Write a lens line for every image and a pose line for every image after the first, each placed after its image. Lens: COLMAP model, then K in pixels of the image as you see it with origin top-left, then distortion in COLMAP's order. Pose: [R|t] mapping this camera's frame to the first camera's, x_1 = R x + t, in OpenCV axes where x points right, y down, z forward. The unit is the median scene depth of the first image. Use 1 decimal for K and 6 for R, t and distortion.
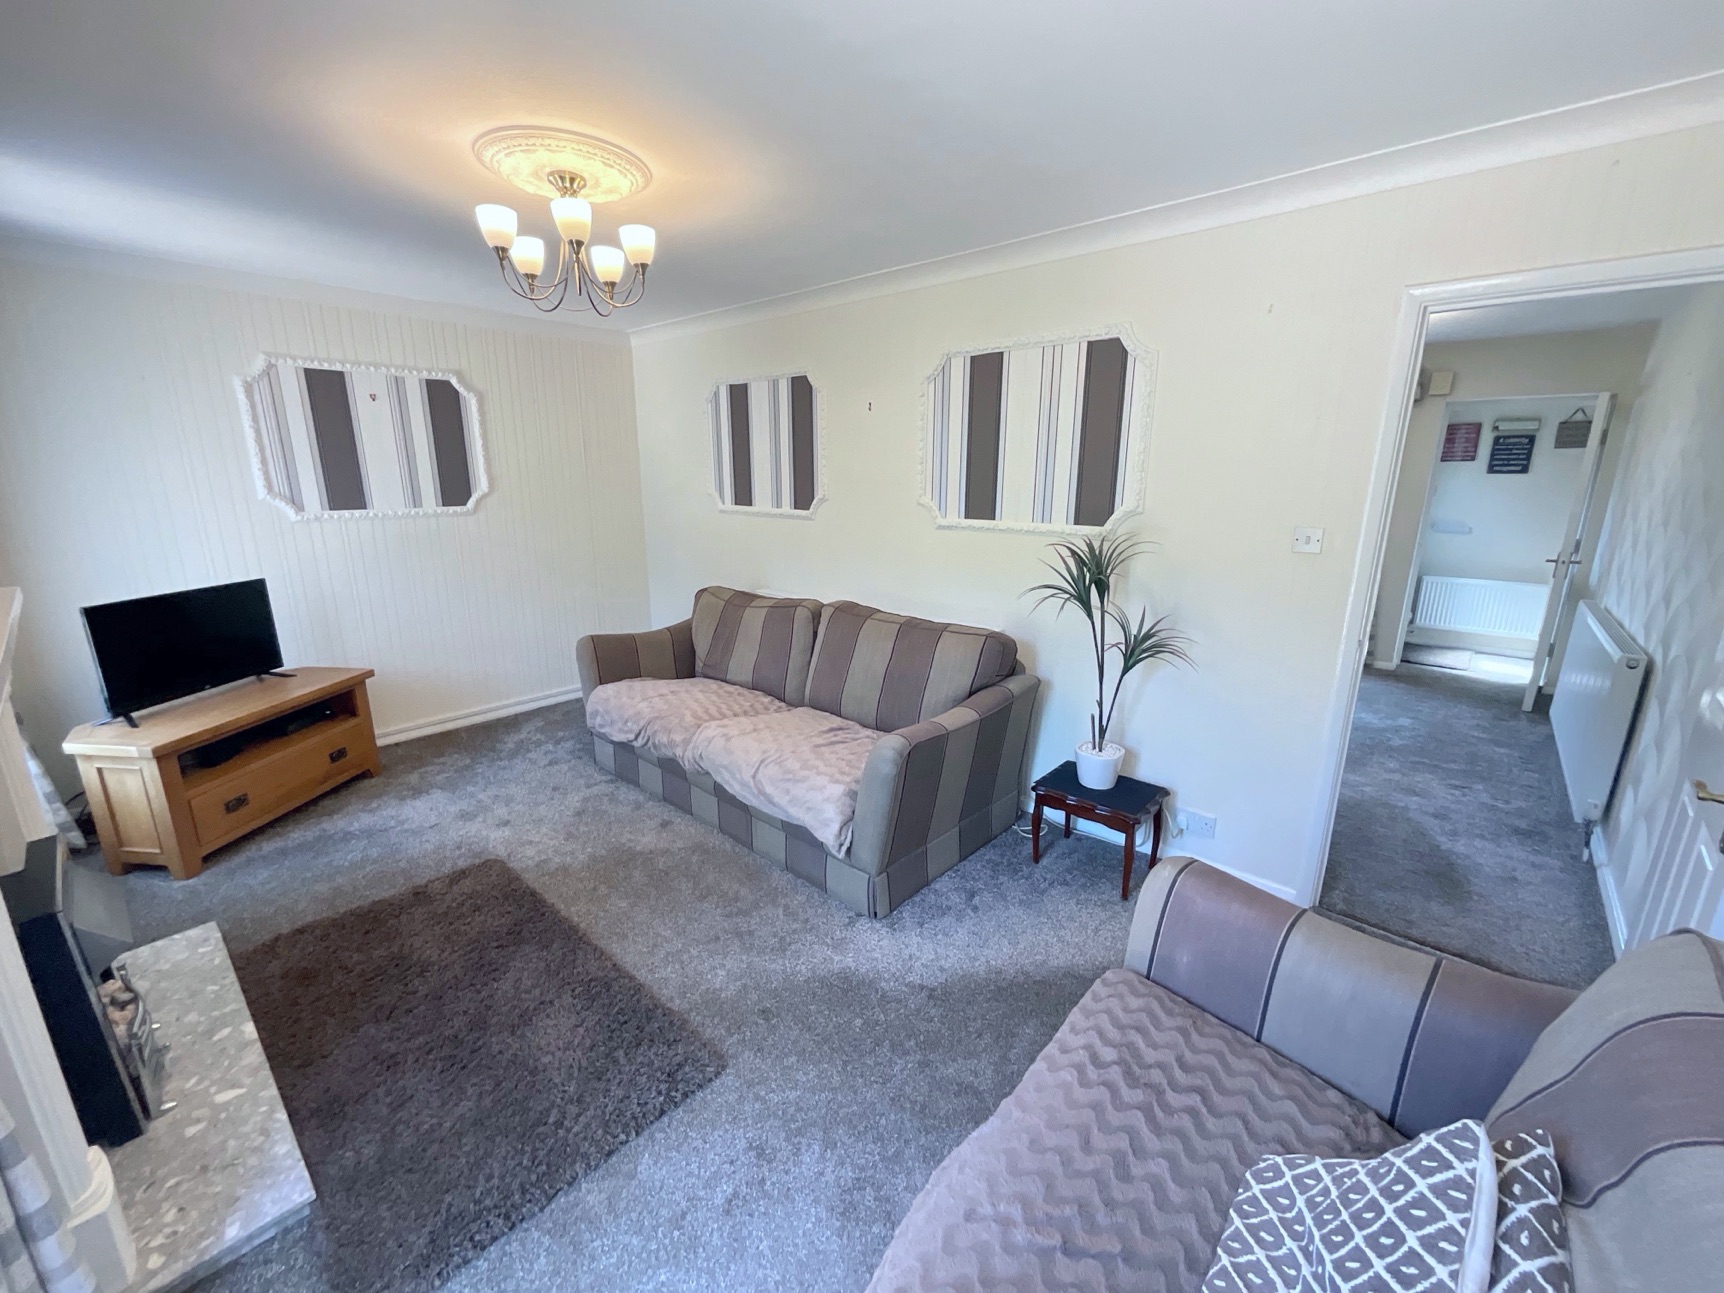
lens RADIAL K [[688.6, 0, 862.0], [0, 688.6, 646.5], [0, 0, 1]] dist [-0.000924, -0.000010]
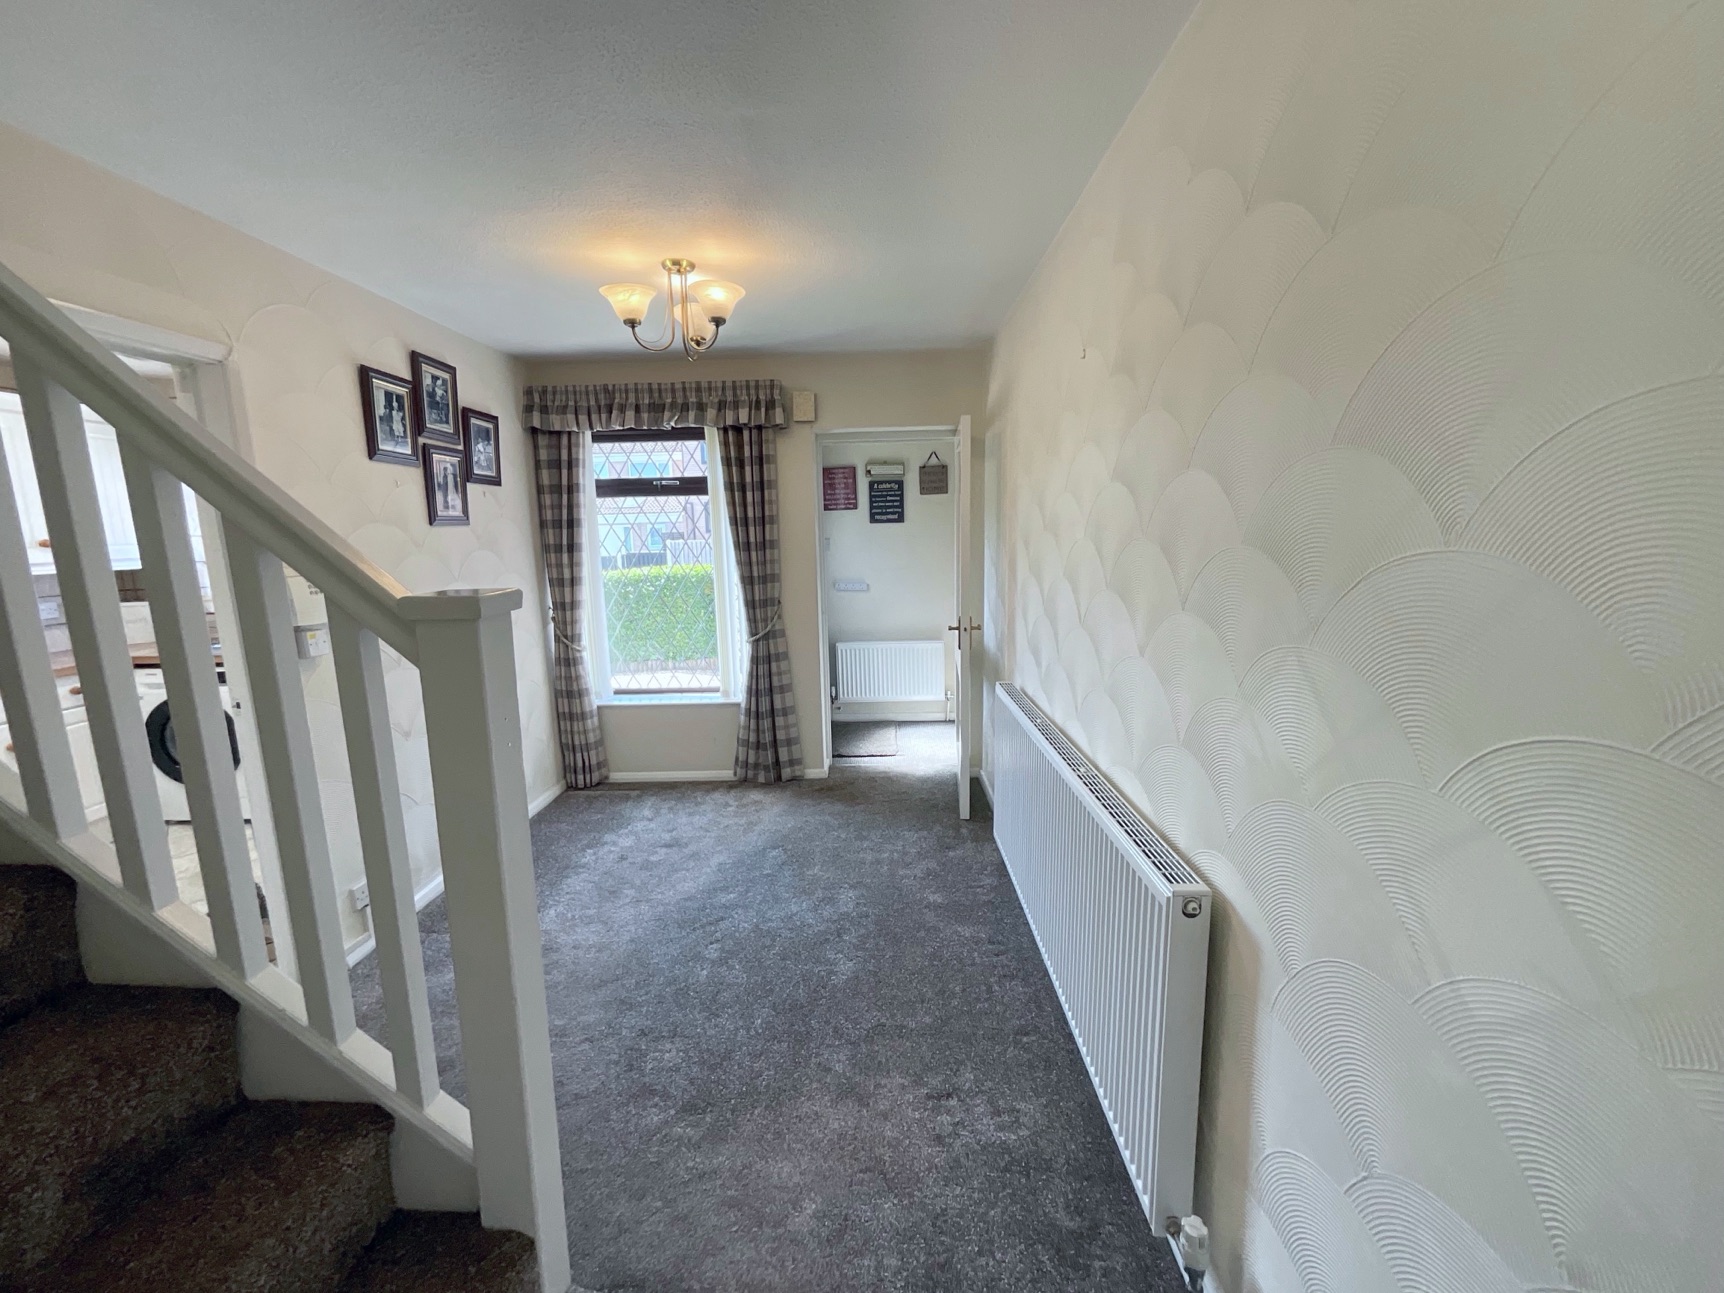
lens RADIAL K [[700.9, 0, 862.0], [0, 700.9, 646.5], [0, 0, 1]] dist [-0.003794, 0.000103]
pose [[0.755721, -0.129337, 0.641995, 0.379890], [0.184372, 0.982672, -0.019063, -0.100914], [-0.628405, 0.132772, 0.766472, 0.425042]]
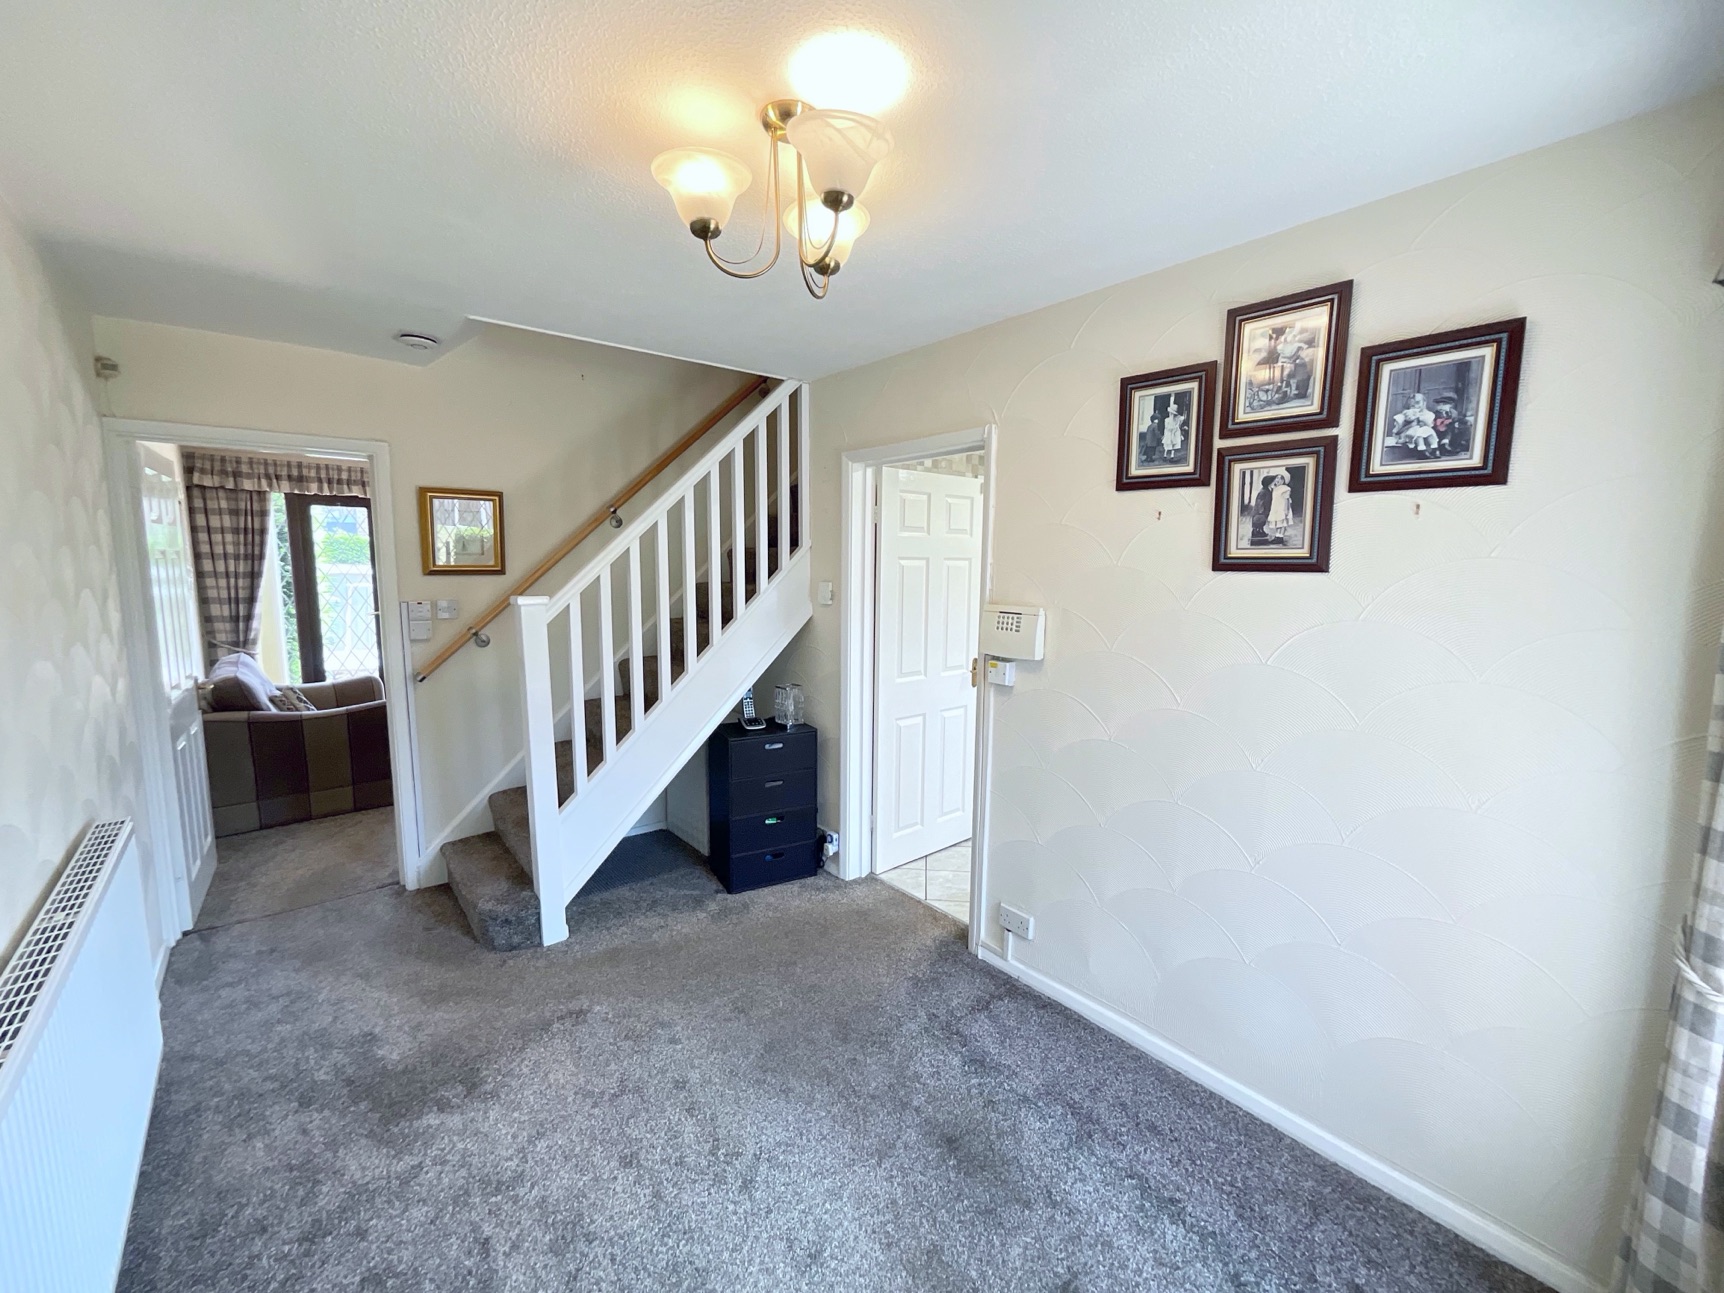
lens RADIAL K [[700.9, 0, 862.0], [0, 700.9, 646.5], [0, 0, 1]] dist [-0.003794, 0.000103]
pose [[-0.136811, 0.118729, -0.983456, 0.803645], [-0.253704, 0.955479, 0.150644, -0.216483], [0.957558, 0.270116, -0.100598, 0.840472]]
